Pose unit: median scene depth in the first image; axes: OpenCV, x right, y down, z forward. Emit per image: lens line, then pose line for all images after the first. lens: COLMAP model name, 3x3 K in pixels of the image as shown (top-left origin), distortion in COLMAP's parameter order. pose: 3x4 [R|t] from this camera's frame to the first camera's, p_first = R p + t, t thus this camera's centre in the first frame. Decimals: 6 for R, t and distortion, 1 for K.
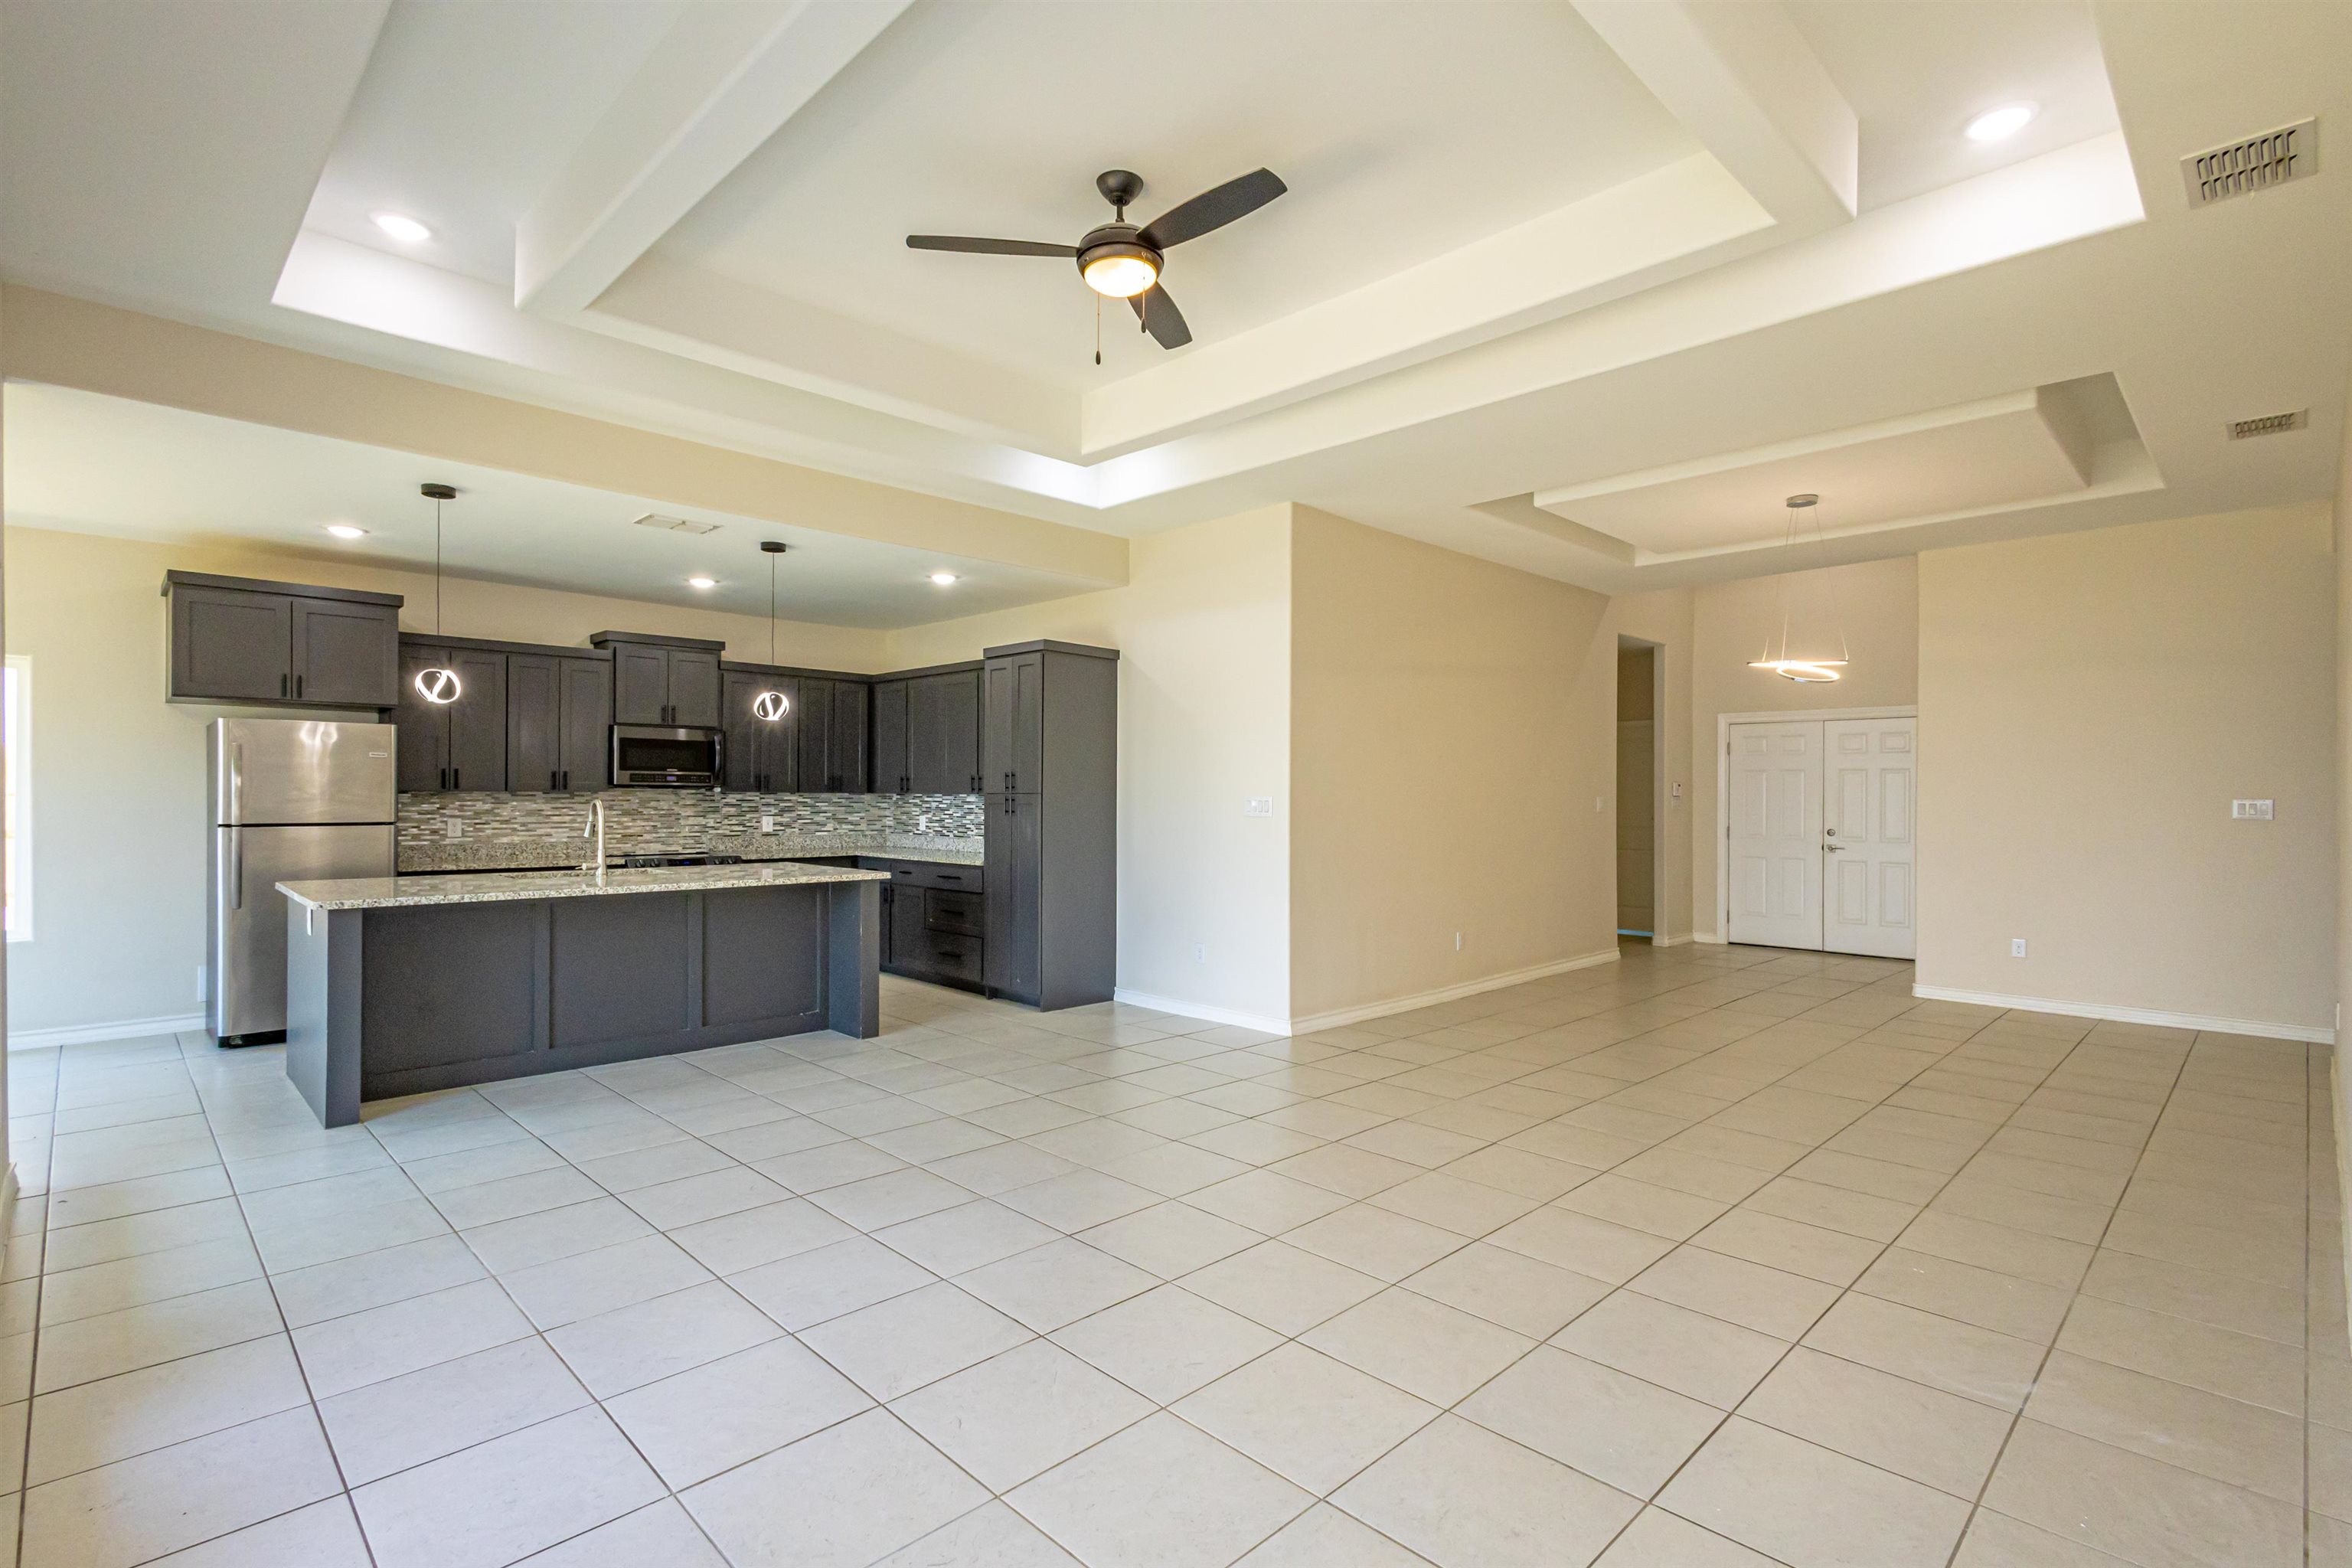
lens RADIAL K [[1091.0, 0, 1186.1], [0, 1091.0, 793.8], [0, 0, 1]] dist [0.014729, -0.003438]
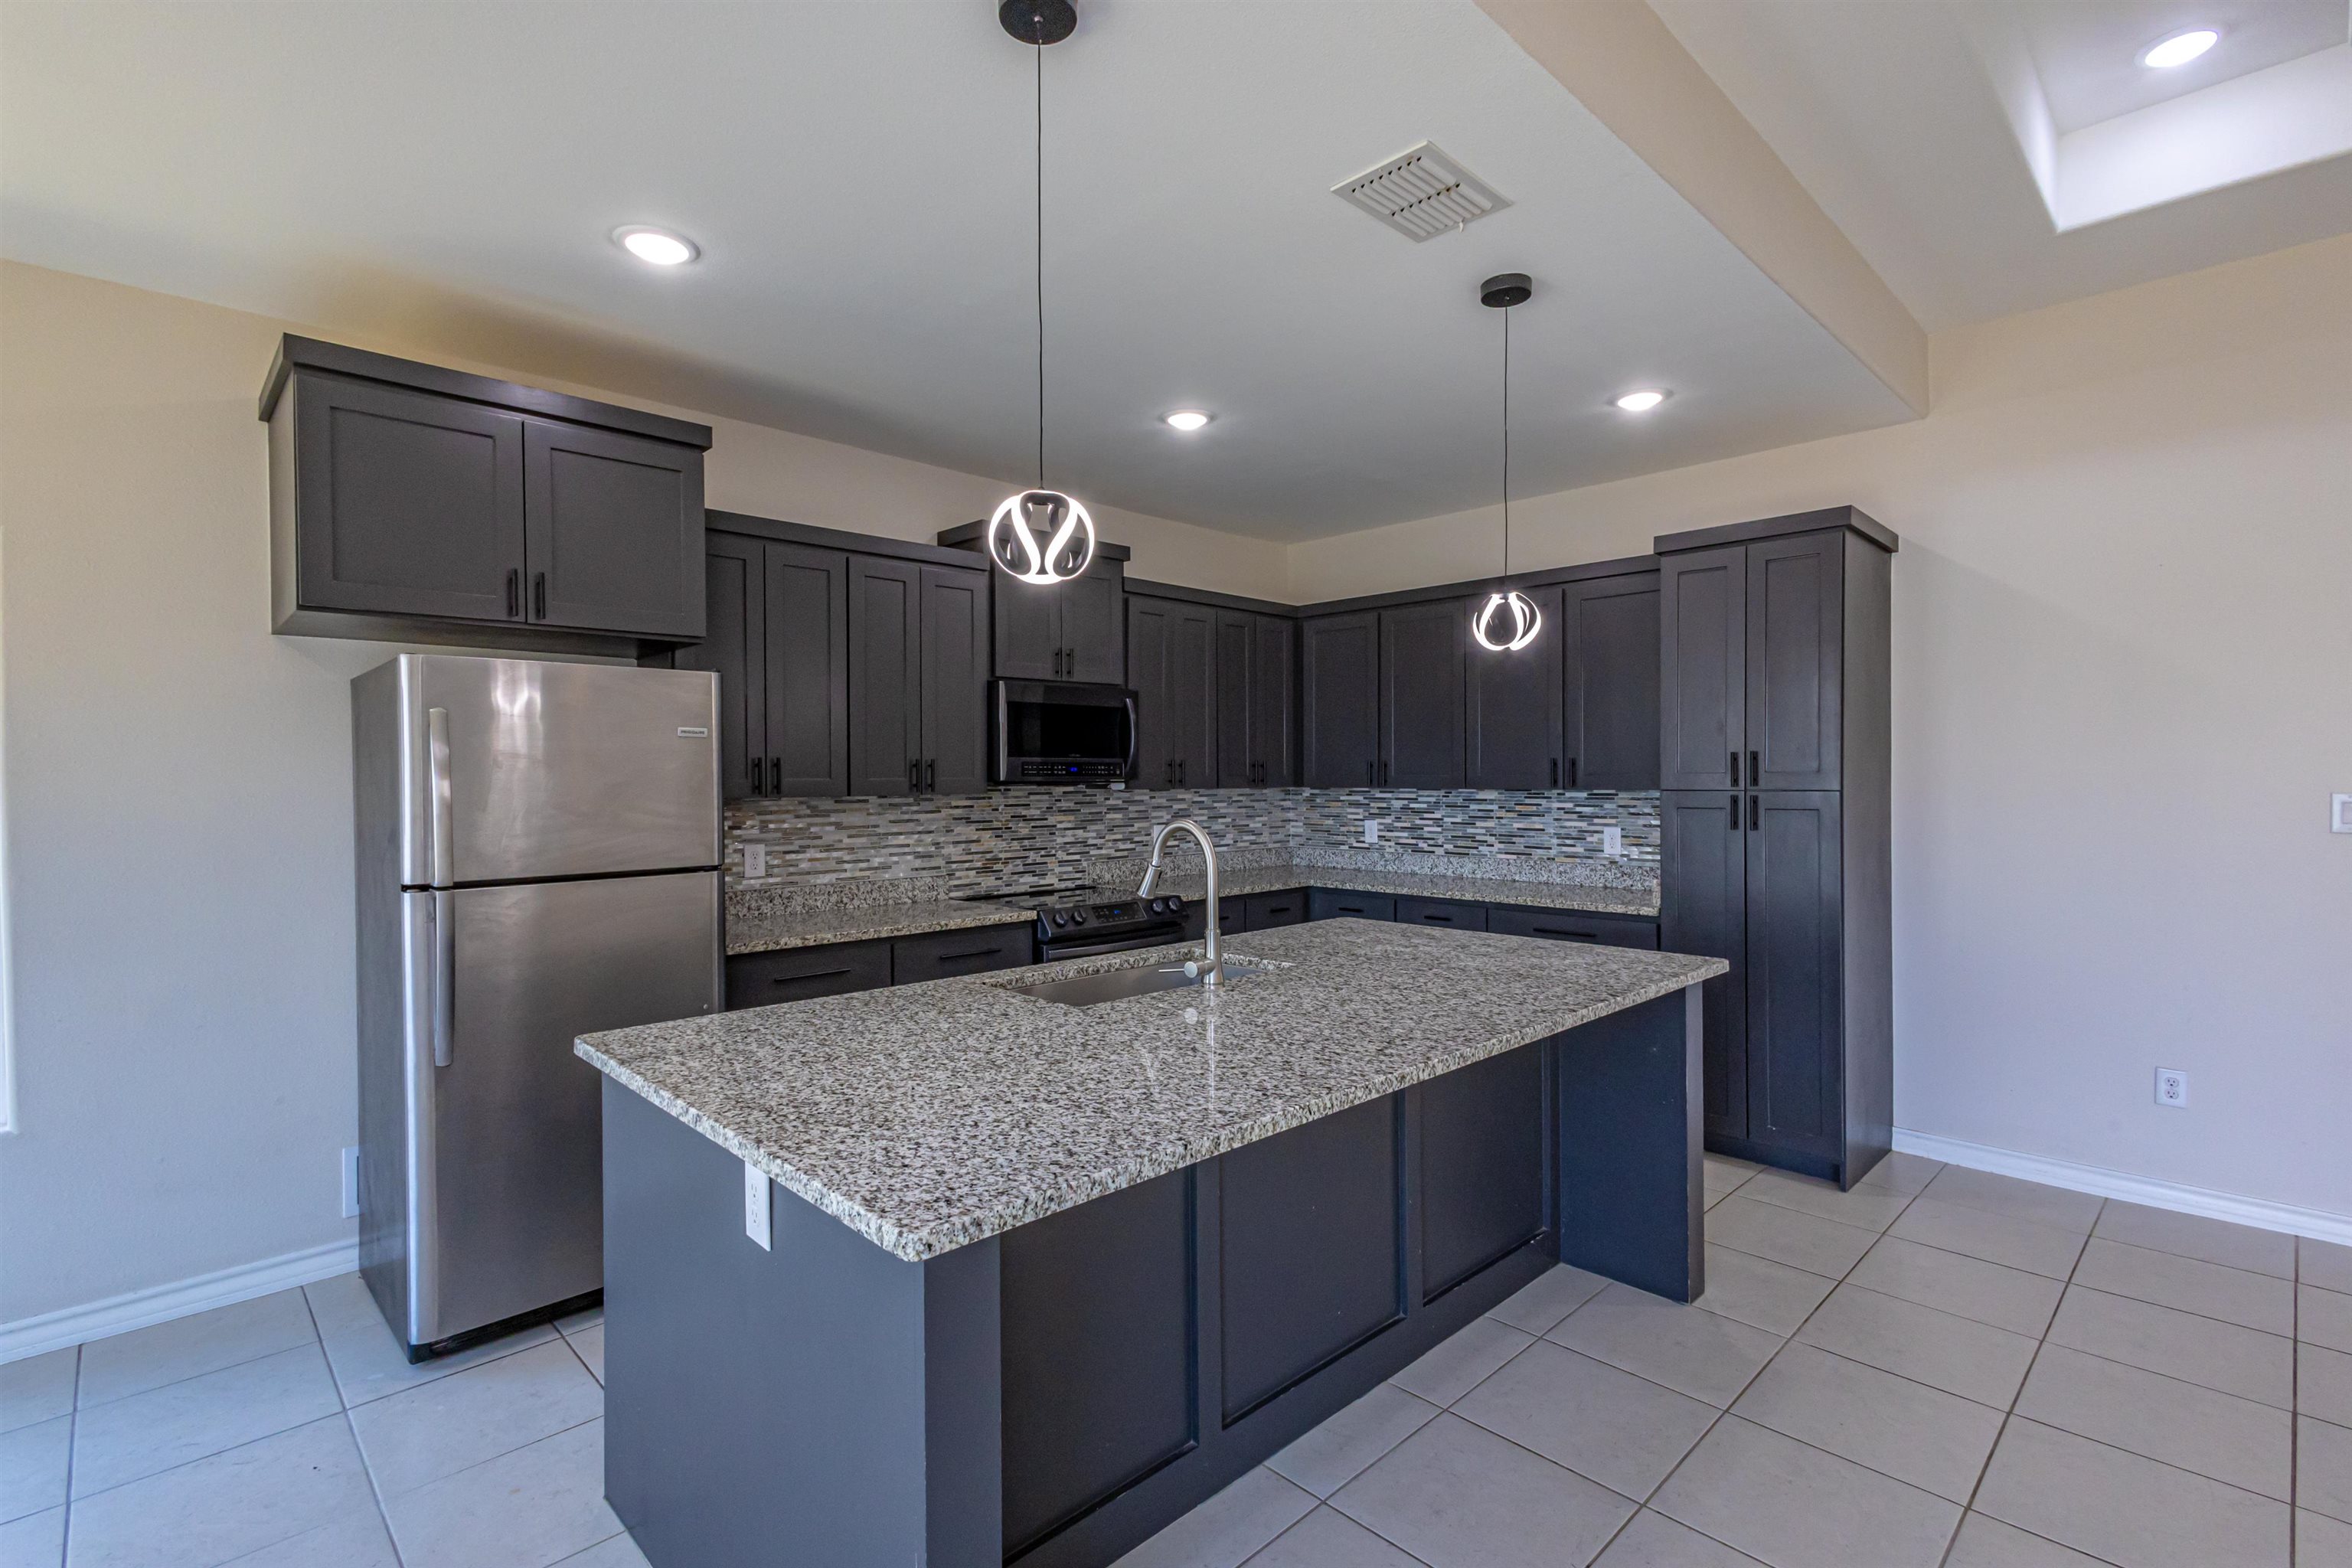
lens RADIAL K [[1091.0, 0, 1186.3], [0, 1091.0, 783.1], [0, 0, 1]] dist [0.014729, -0.003438]
pose [[0.999847, -0.010720, -0.013852, -0.410275], [0.010855, 0.999894, 0.009726, -0.011970], [0.013746, -0.009875, 0.999857, 0.410702]]
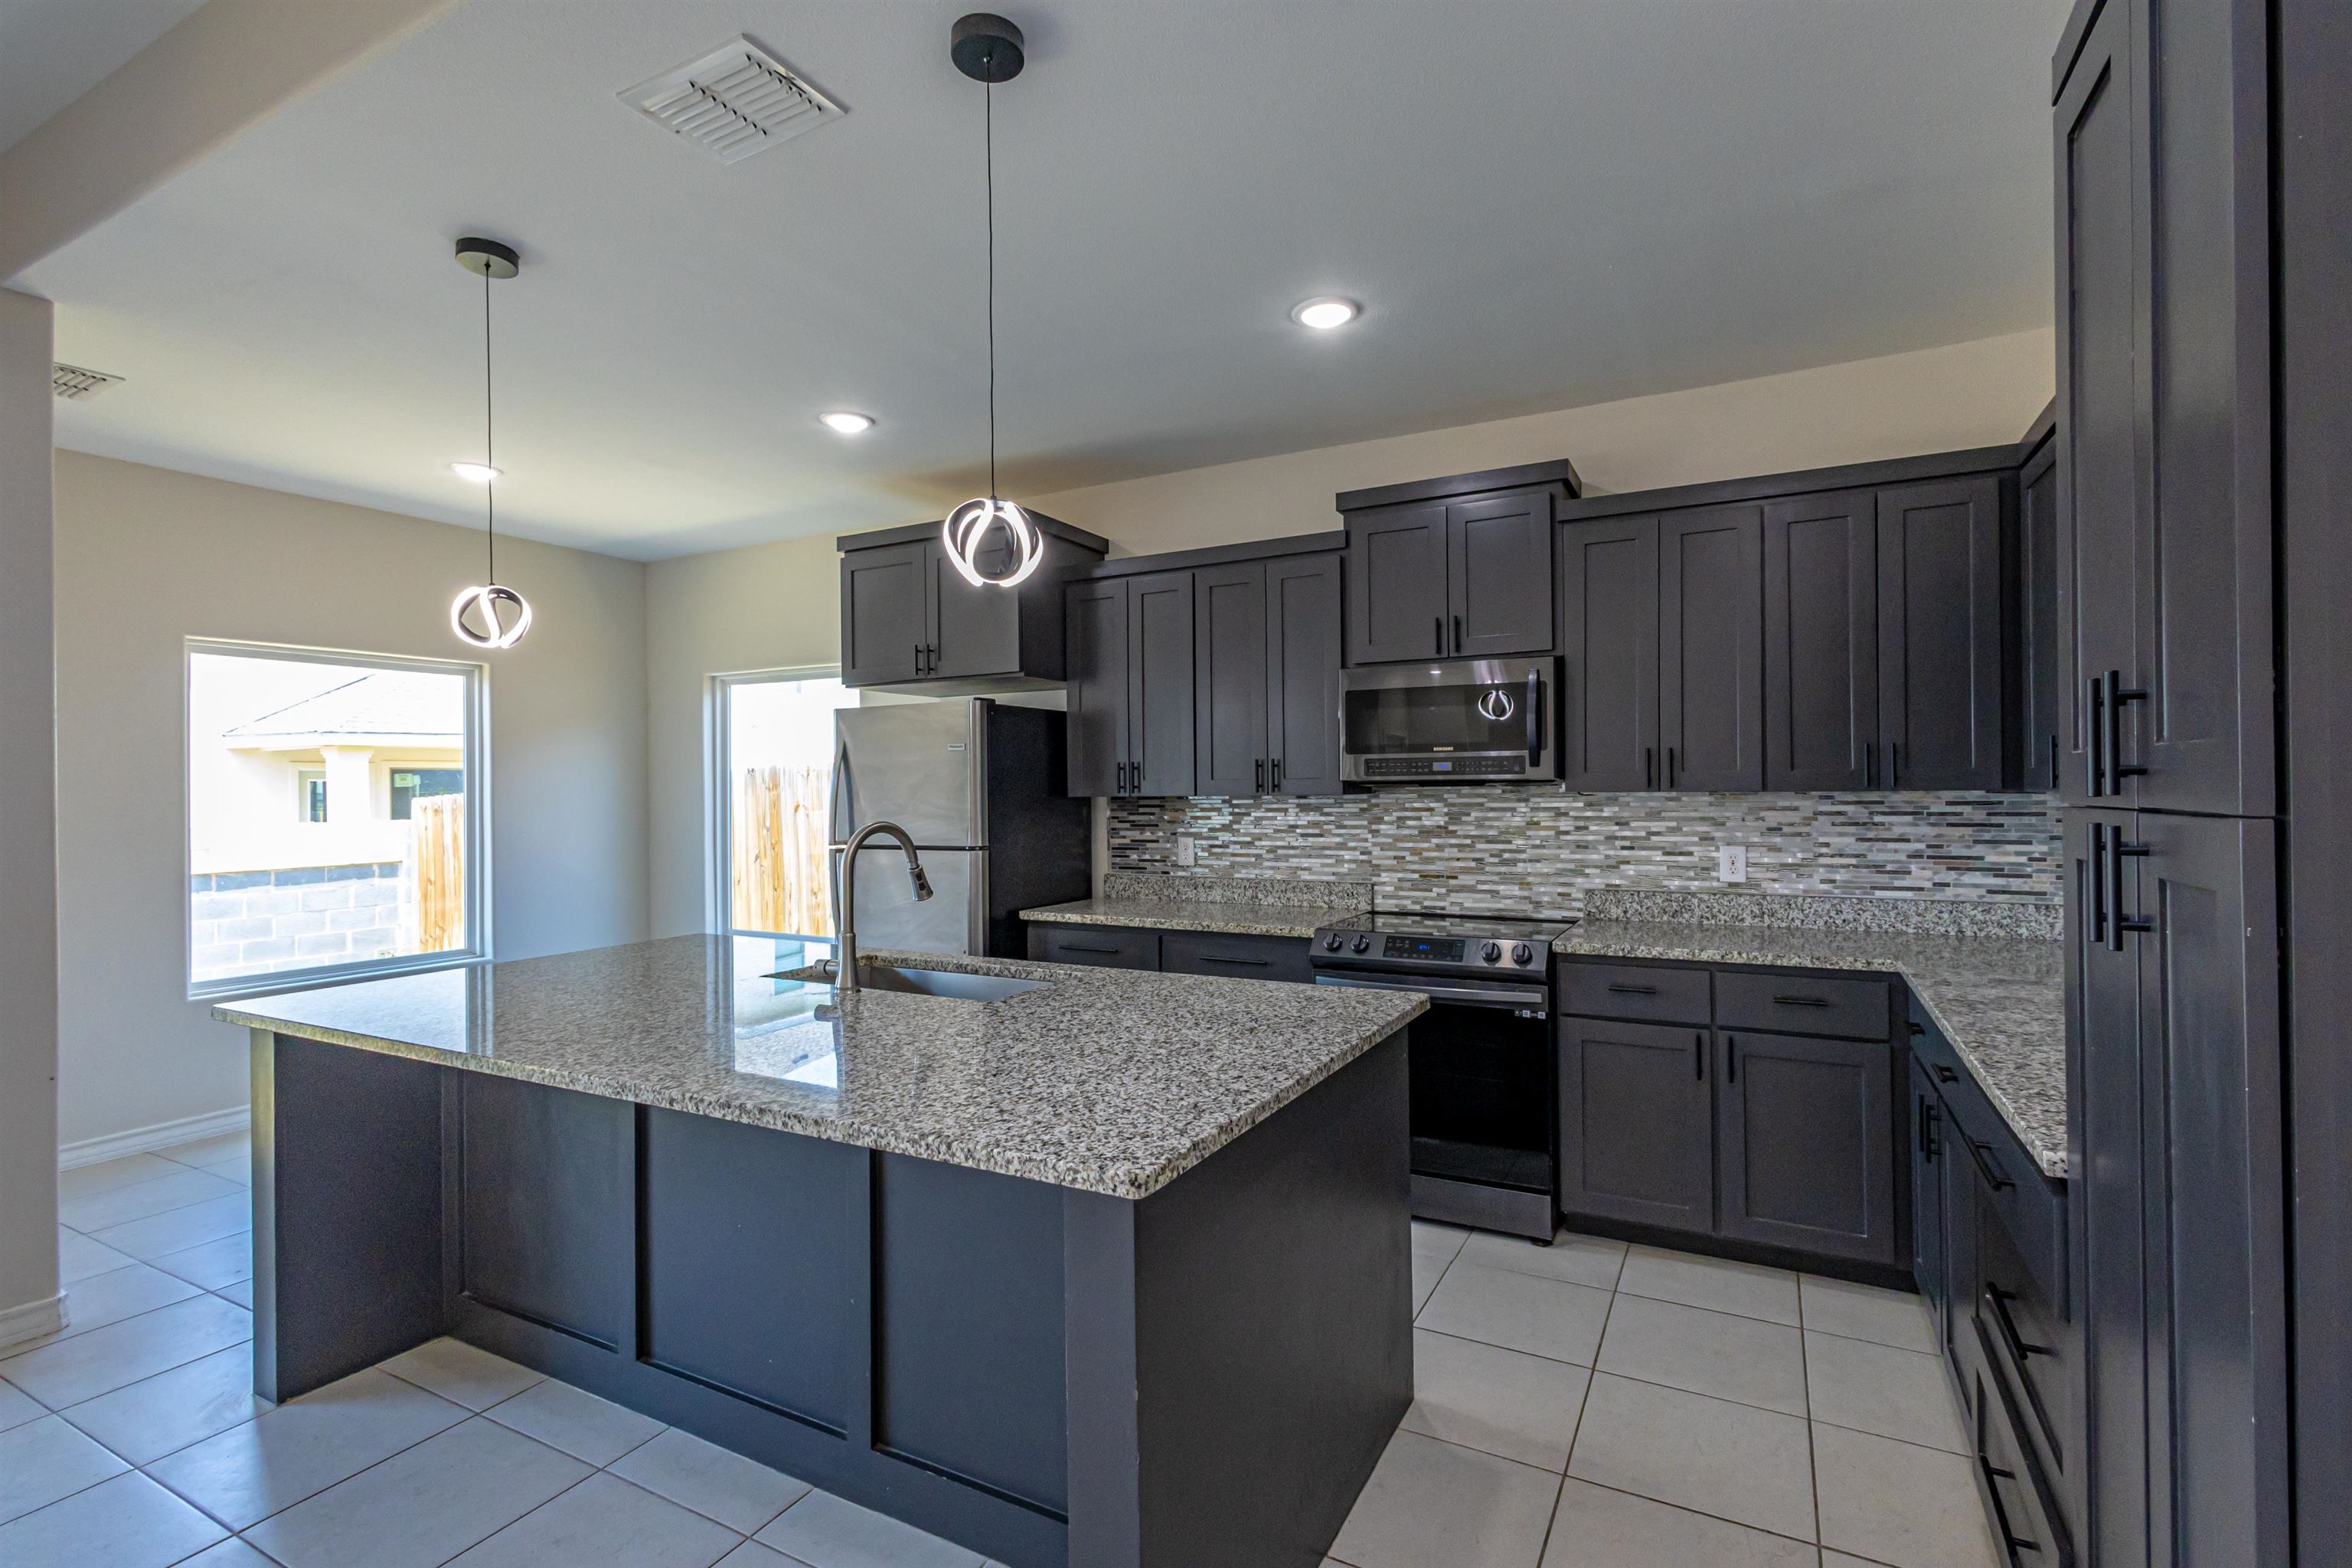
lens RADIAL K [[1091.0, 0, 1188.4], [0, 1091.0, 785.7], [0, 0, 1]] dist [0.014729, -0.003438]
pose [[0.286611, -0.008610, -0.958008, -0.037092], [0.015075, 0.999876, -0.004476, -0.005275], [0.957928, -0.013159, 0.286705, 0.771009]]
